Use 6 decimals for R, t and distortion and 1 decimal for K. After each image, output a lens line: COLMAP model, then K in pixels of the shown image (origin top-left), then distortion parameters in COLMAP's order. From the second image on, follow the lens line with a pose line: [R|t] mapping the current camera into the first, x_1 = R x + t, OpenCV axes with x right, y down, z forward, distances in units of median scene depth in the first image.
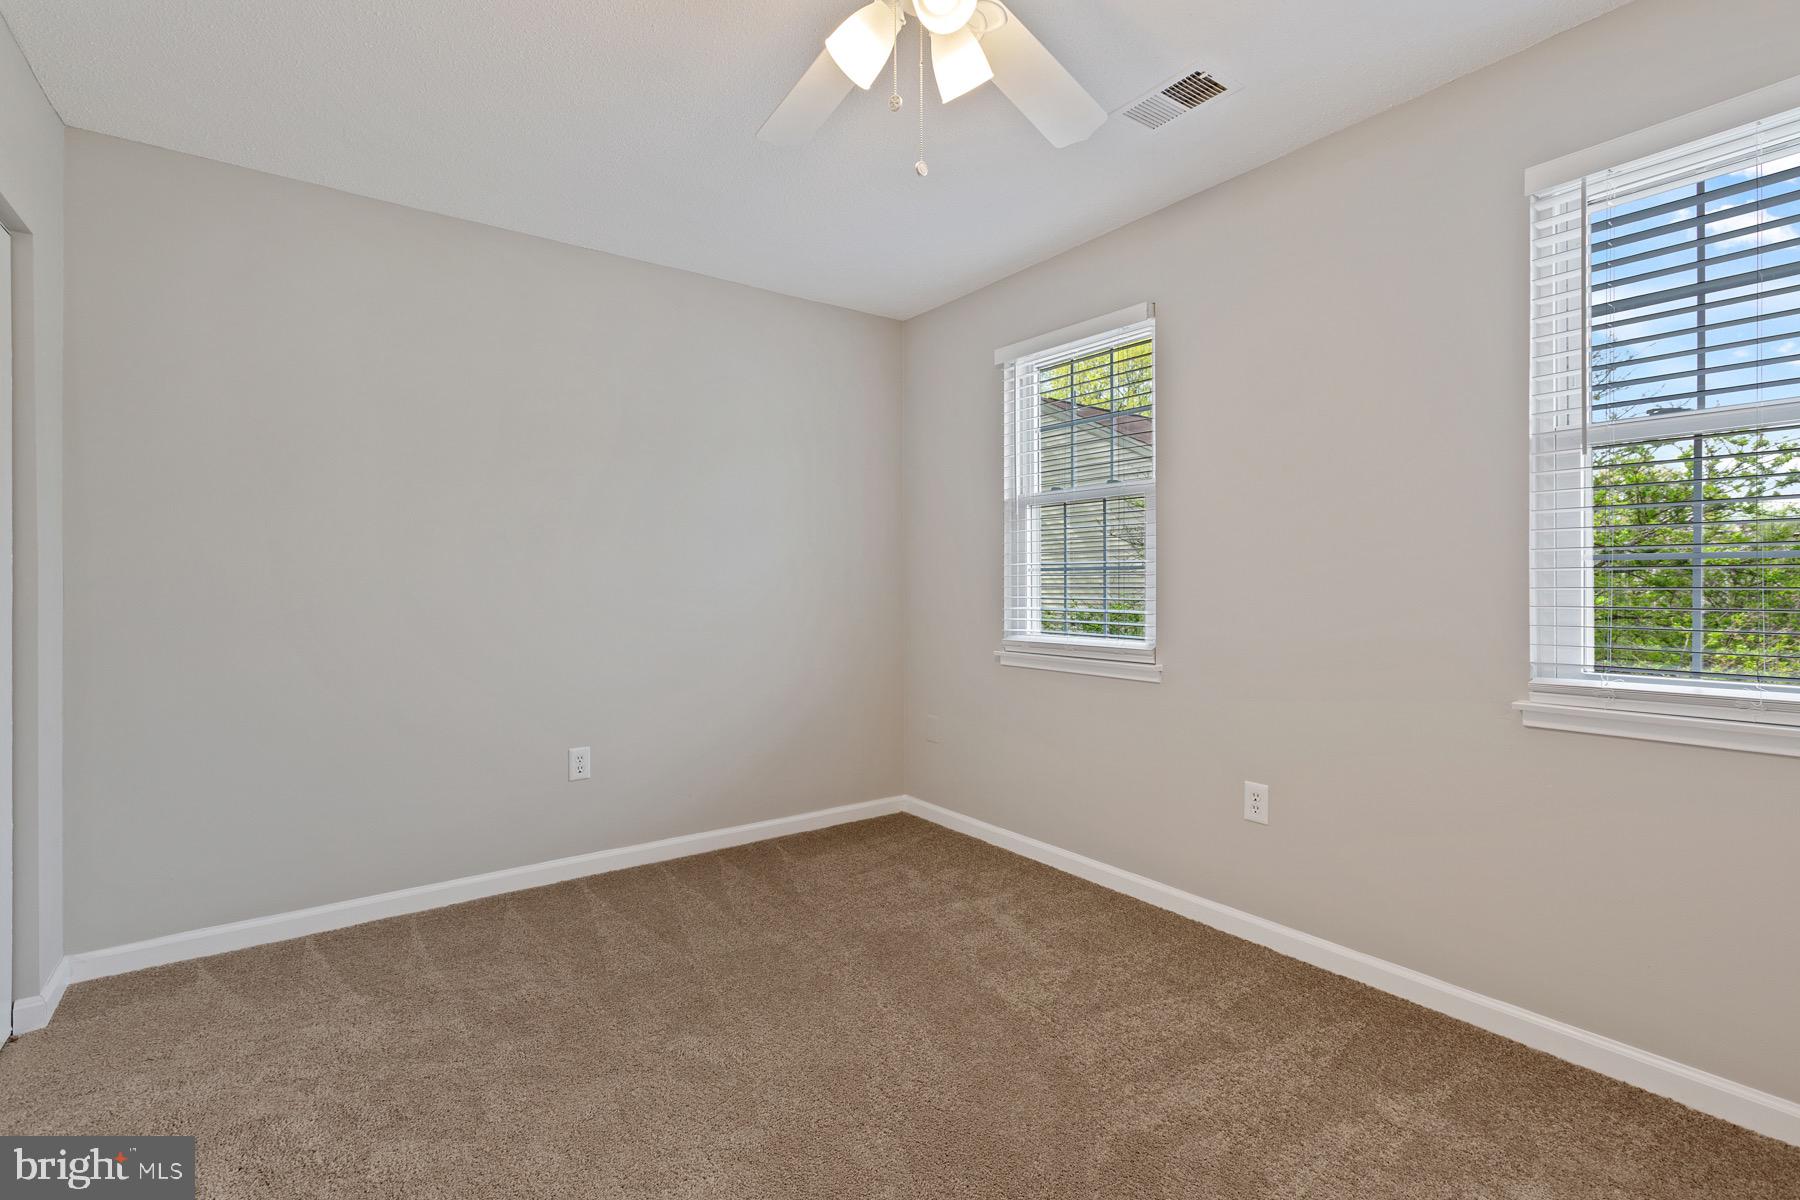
lens RADIAL K [[817.2, 0, 891.8], [0, 817.2, 584.4], [0, 0, 1]] dist [0.001817, -0.000295]
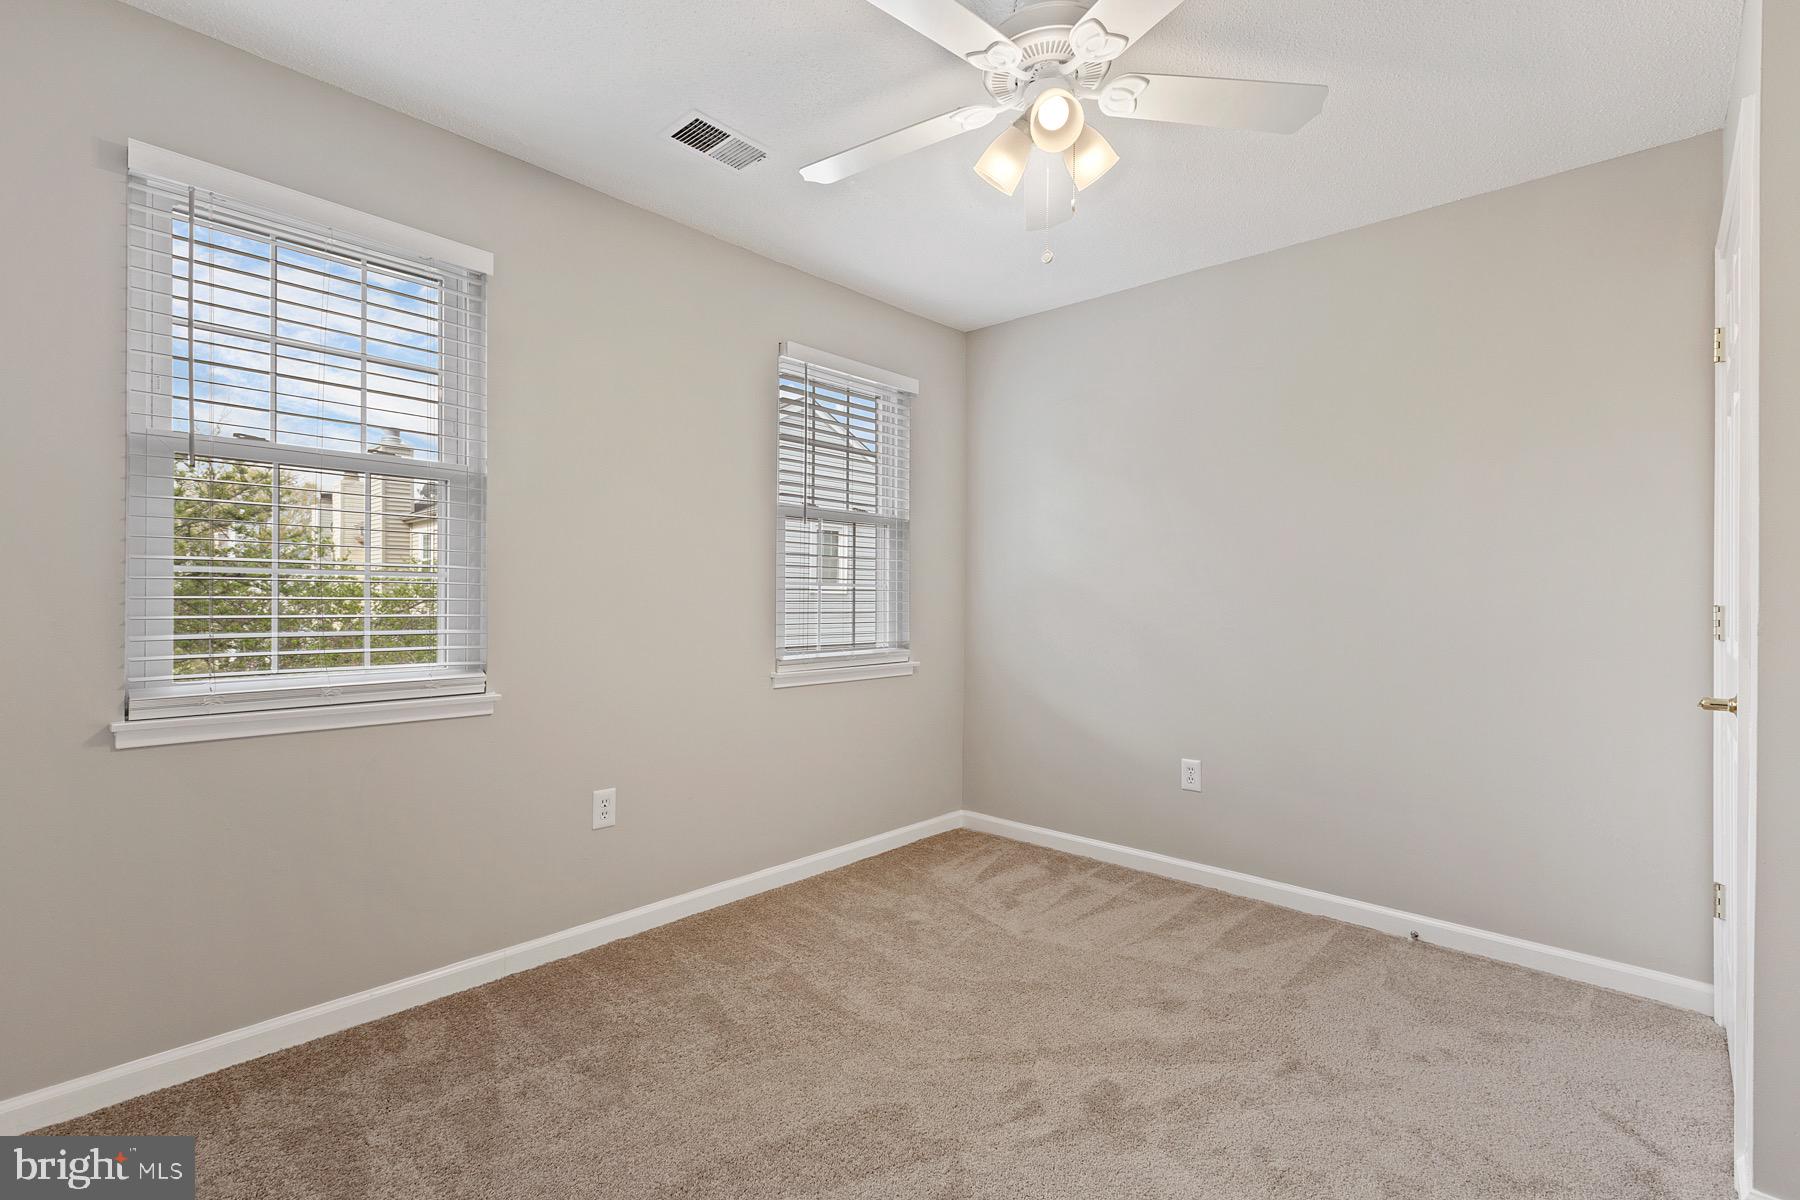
lens RADIAL K [[779.2, 0, 900.0], [0, 779.2, 600.0], [0, 0, 1]] dist [0.000237, -0.000214]
pose [[-0.183711, -0.001110, 0.982980, -0.901242], [-0.006334, 0.999980, -0.000055, 0.001406], [-0.982960, -0.006236, -0.183714, 1.241449]]
